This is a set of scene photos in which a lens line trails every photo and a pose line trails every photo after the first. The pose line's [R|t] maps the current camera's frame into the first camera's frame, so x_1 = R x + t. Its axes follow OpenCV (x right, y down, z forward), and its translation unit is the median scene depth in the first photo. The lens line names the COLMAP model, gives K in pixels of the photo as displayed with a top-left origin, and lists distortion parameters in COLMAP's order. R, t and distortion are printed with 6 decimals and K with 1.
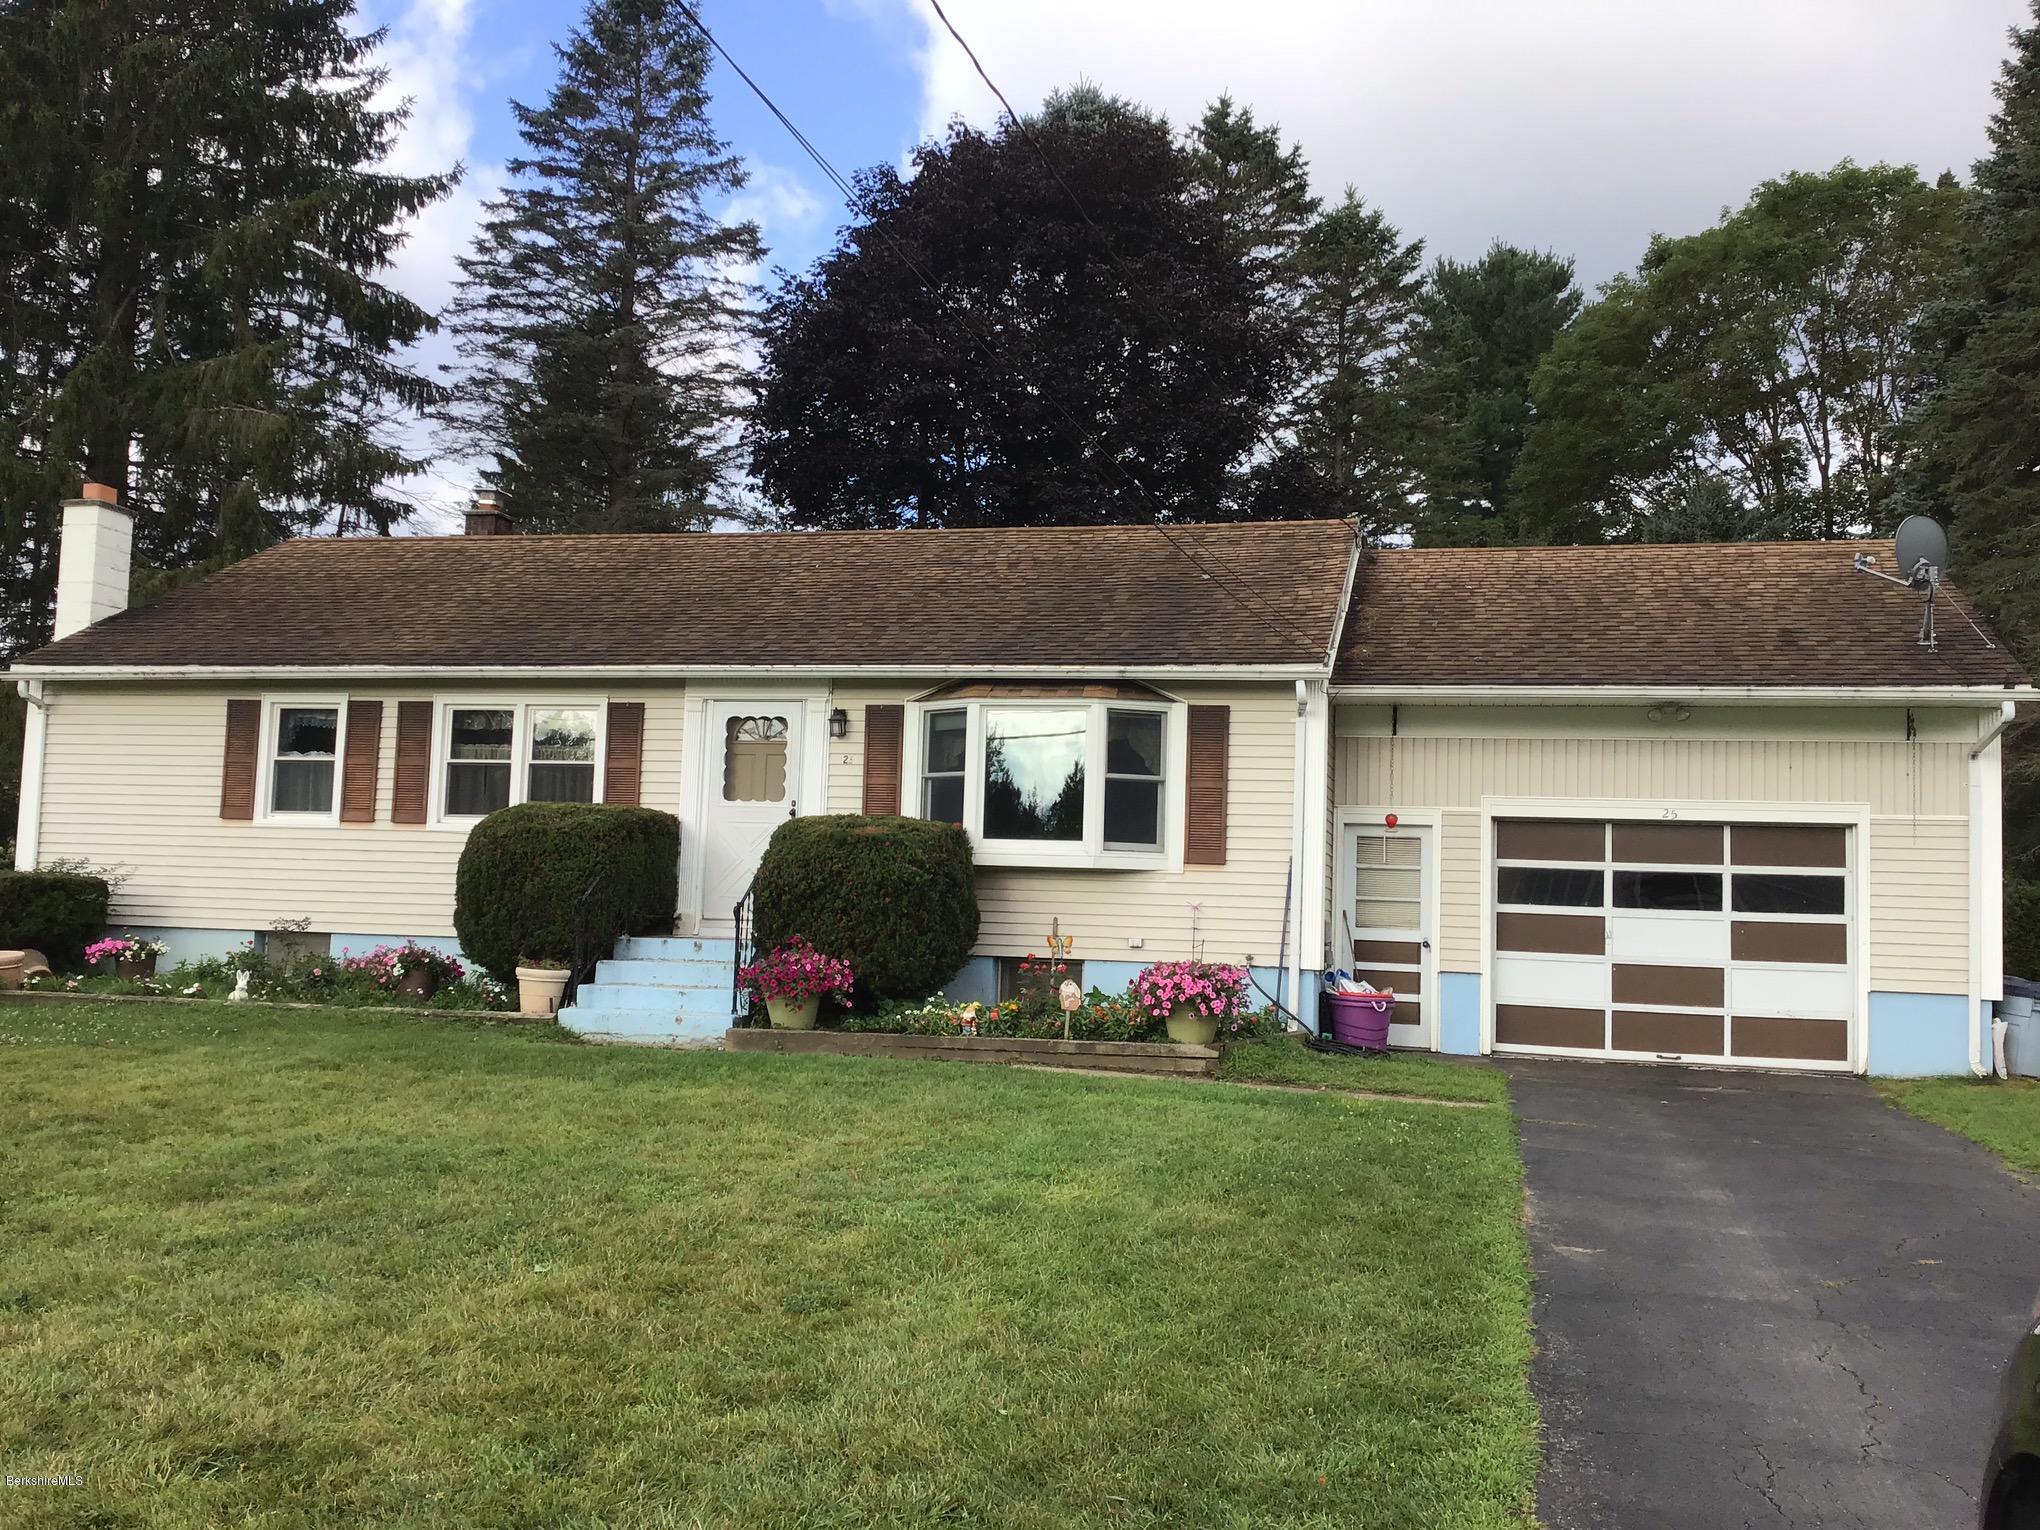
lens RADIAL K [[1824.3, 0, 1021.6], [0, 1824.3, 759.1], [0, 0, 1]] dist [0.096970, -0.161380]
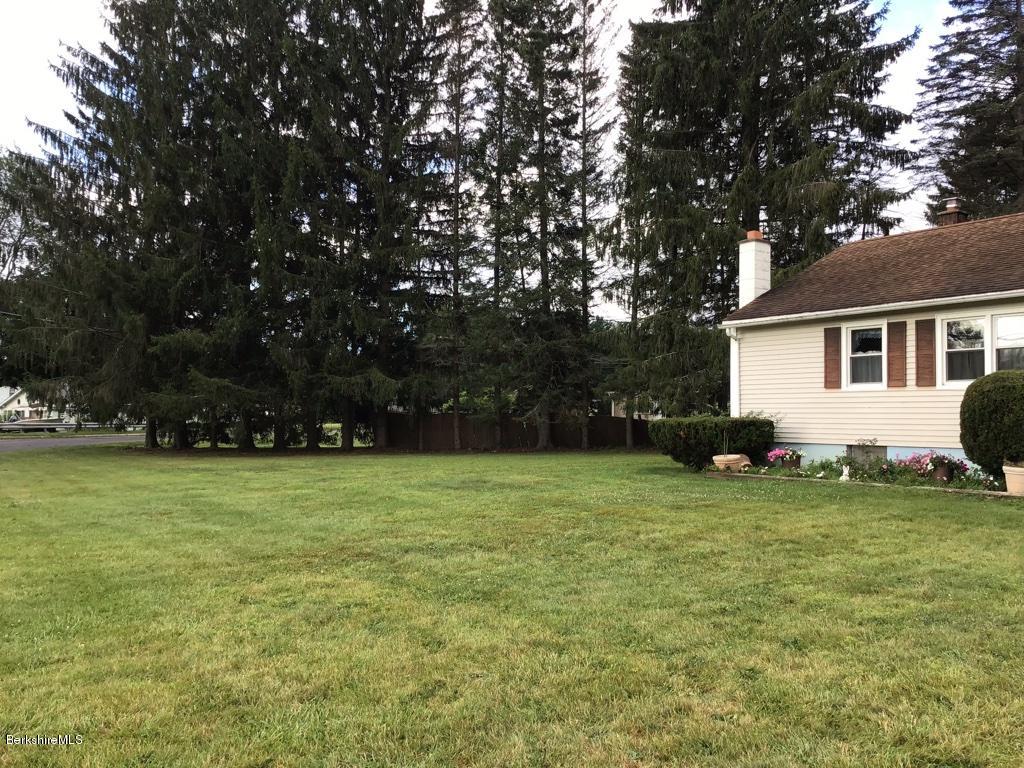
lens RADIAL K [[915.8, 0, 512.8], [0, 915.8, 381.0], [0, 0, 1]] dist [0.096970, -0.161380]
pose [[0.756011, -0.052325, -0.652464, -0.041730], [0.069159, 0.997606, 0.000131, 0.001189], [0.650895, -0.045223, 0.757819, 0.034527]]
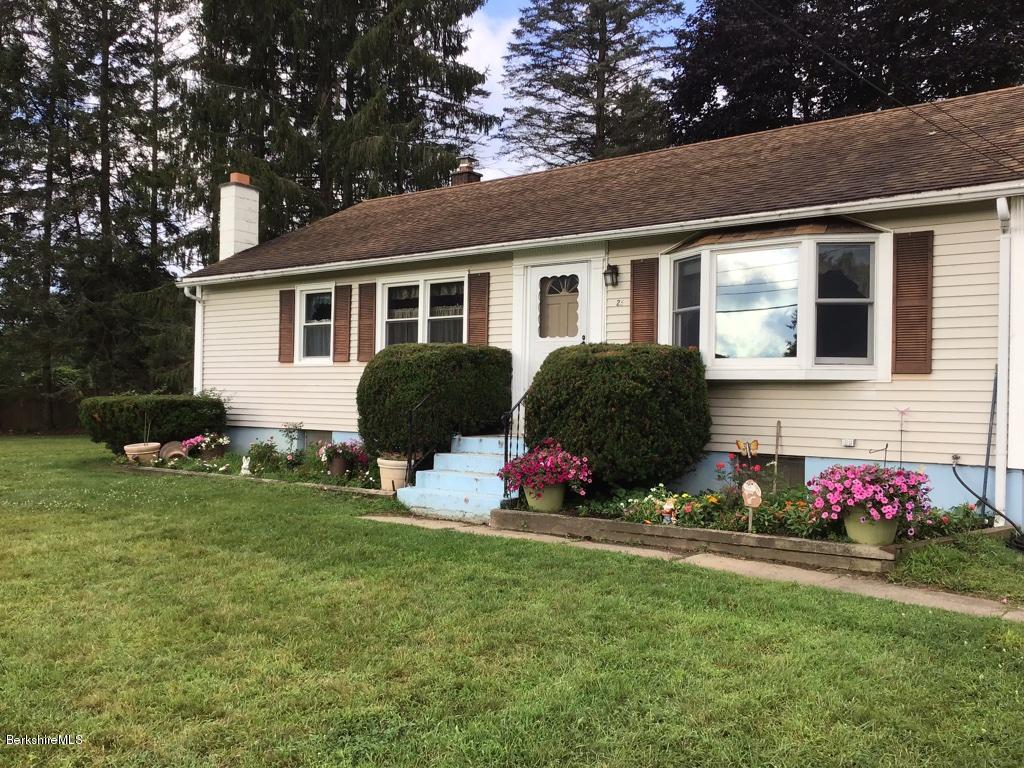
lens RADIAL K [[914.4, 0, 508.3], [0, 914.4, 381.6], [0, 0, 1]] dist [0.108830, -0.173325]
pose [[0.912670, -0.023751, -0.408007, 0.095356], [0.046104, 0.997921, 0.045039, 0.022479], [0.406089, -0.059916, 0.911867, 0.337235]]
